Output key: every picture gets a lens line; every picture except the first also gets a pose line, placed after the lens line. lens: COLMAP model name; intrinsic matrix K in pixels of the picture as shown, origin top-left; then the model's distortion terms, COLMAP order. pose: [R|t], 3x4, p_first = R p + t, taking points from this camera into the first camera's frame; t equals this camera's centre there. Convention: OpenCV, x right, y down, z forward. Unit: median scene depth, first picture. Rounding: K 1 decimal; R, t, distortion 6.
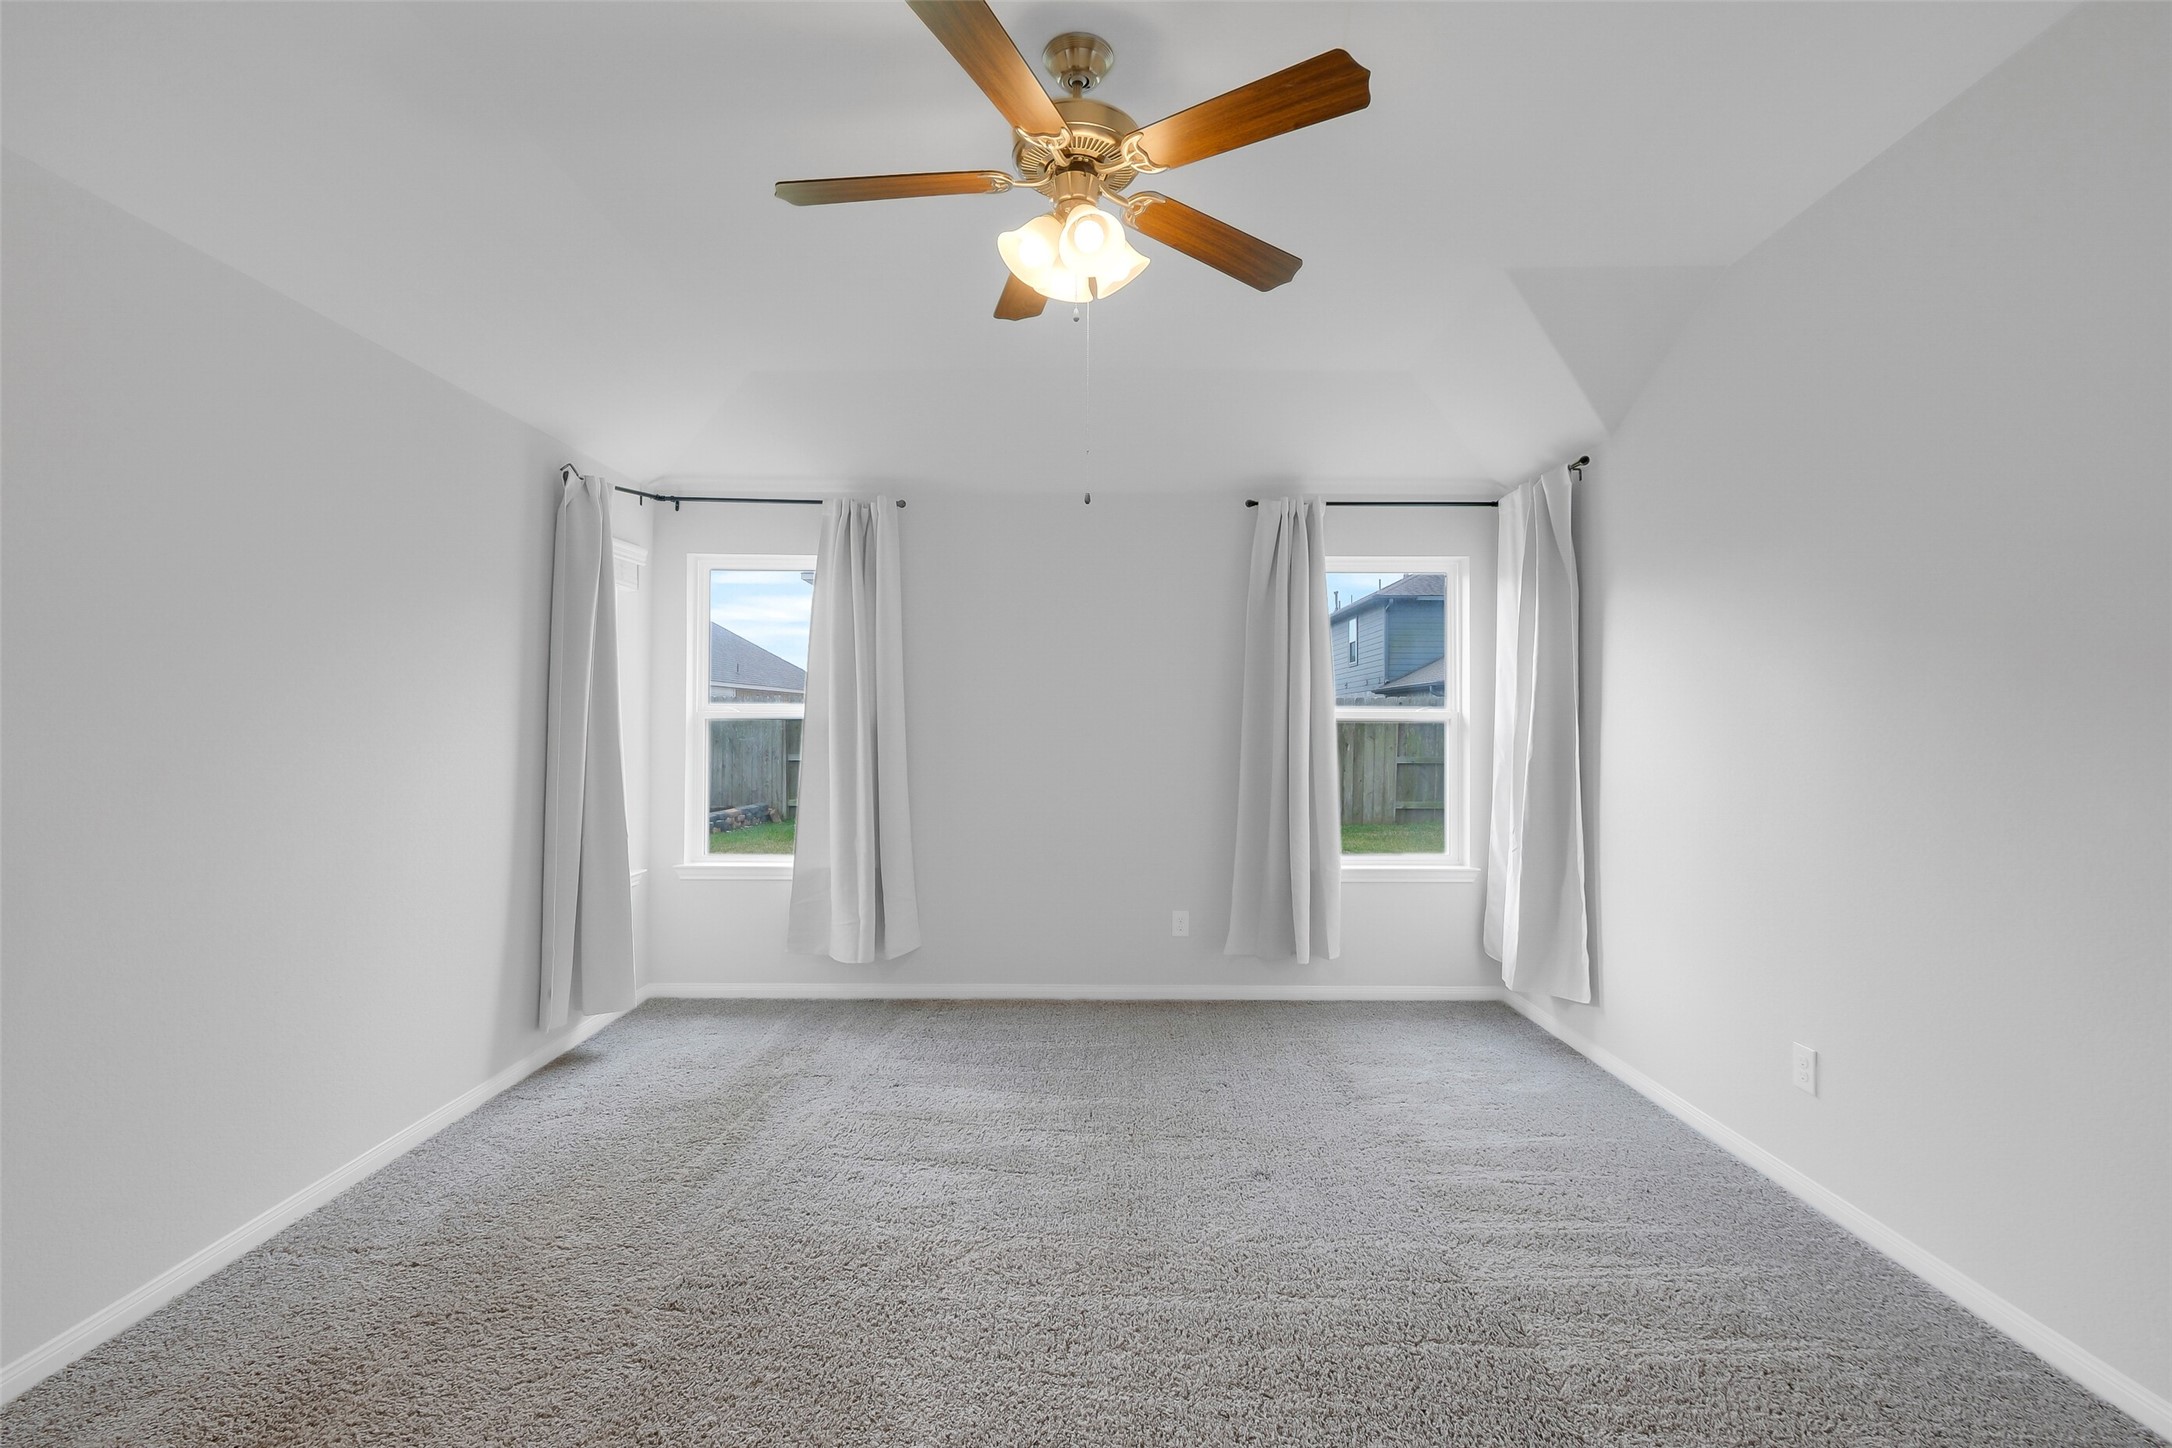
lens RADIAL K [[957.3, 0, 1083.2], [0, 957.3, 708.3], [0, 0, 1]] dist [0.020697, -0.027144]
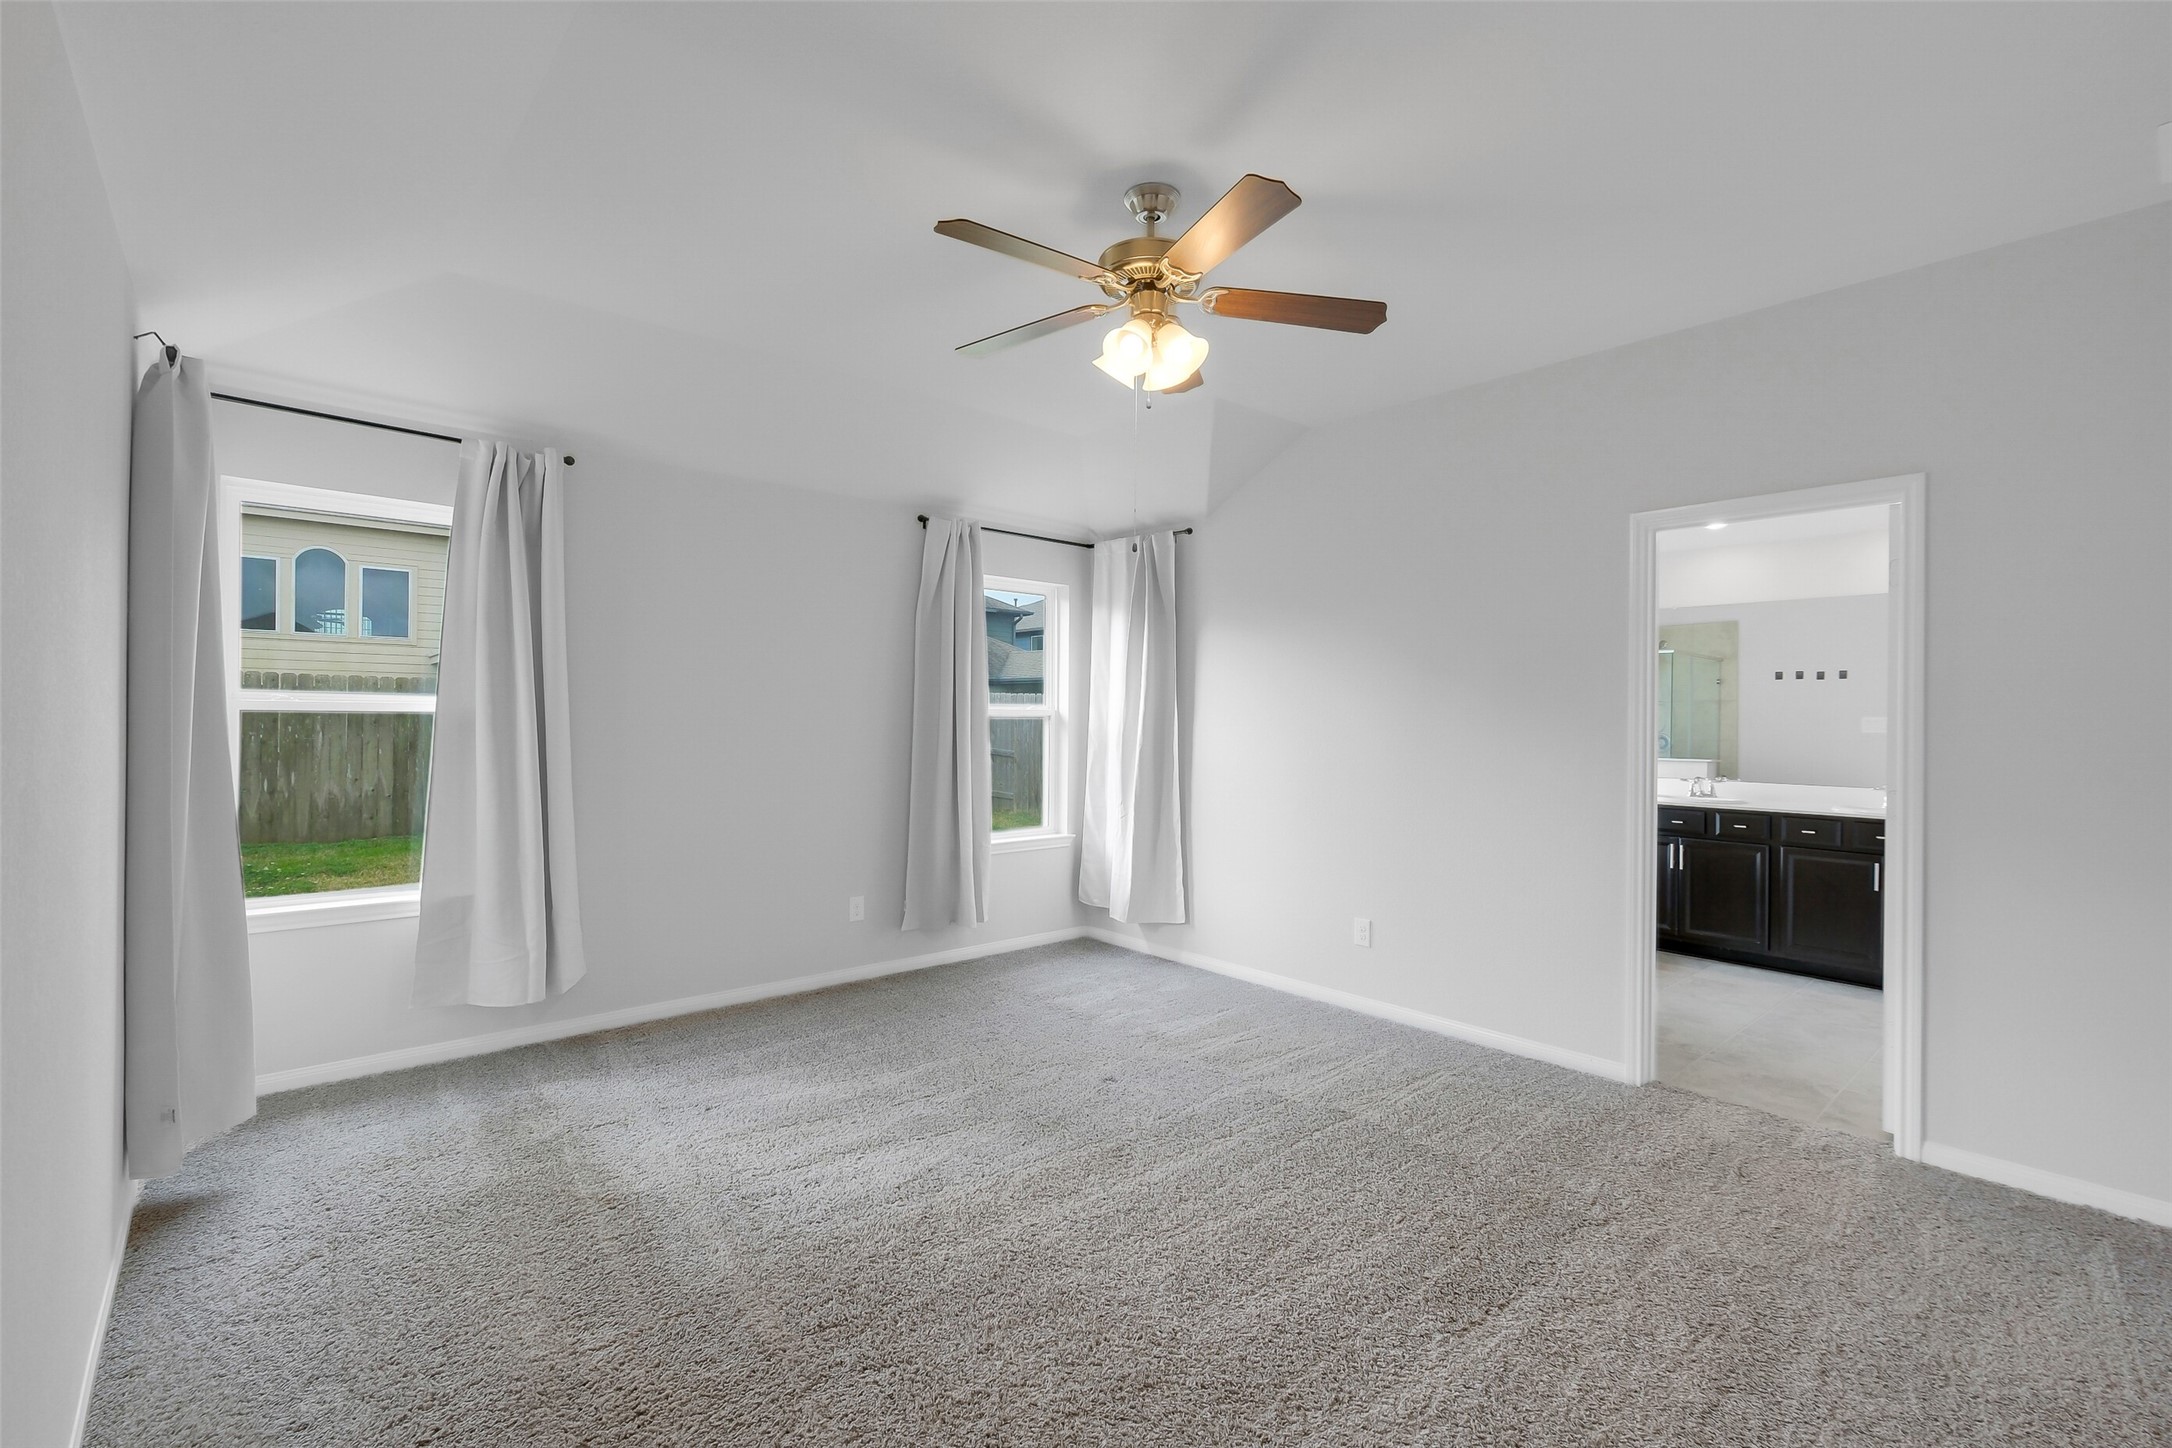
lens RADIAL K [[956.7, 0, 1089.3], [0, 956.7, 716.0], [0, 0, 1]] dist [-0.000924, 0.000330]
pose [[0.746149, 0.005012, 0.665760, -0.420408], [-0.020003, 0.999689, 0.014892, -0.008328], [-0.665479, -0.024429, 0.746017, 0.053230]]
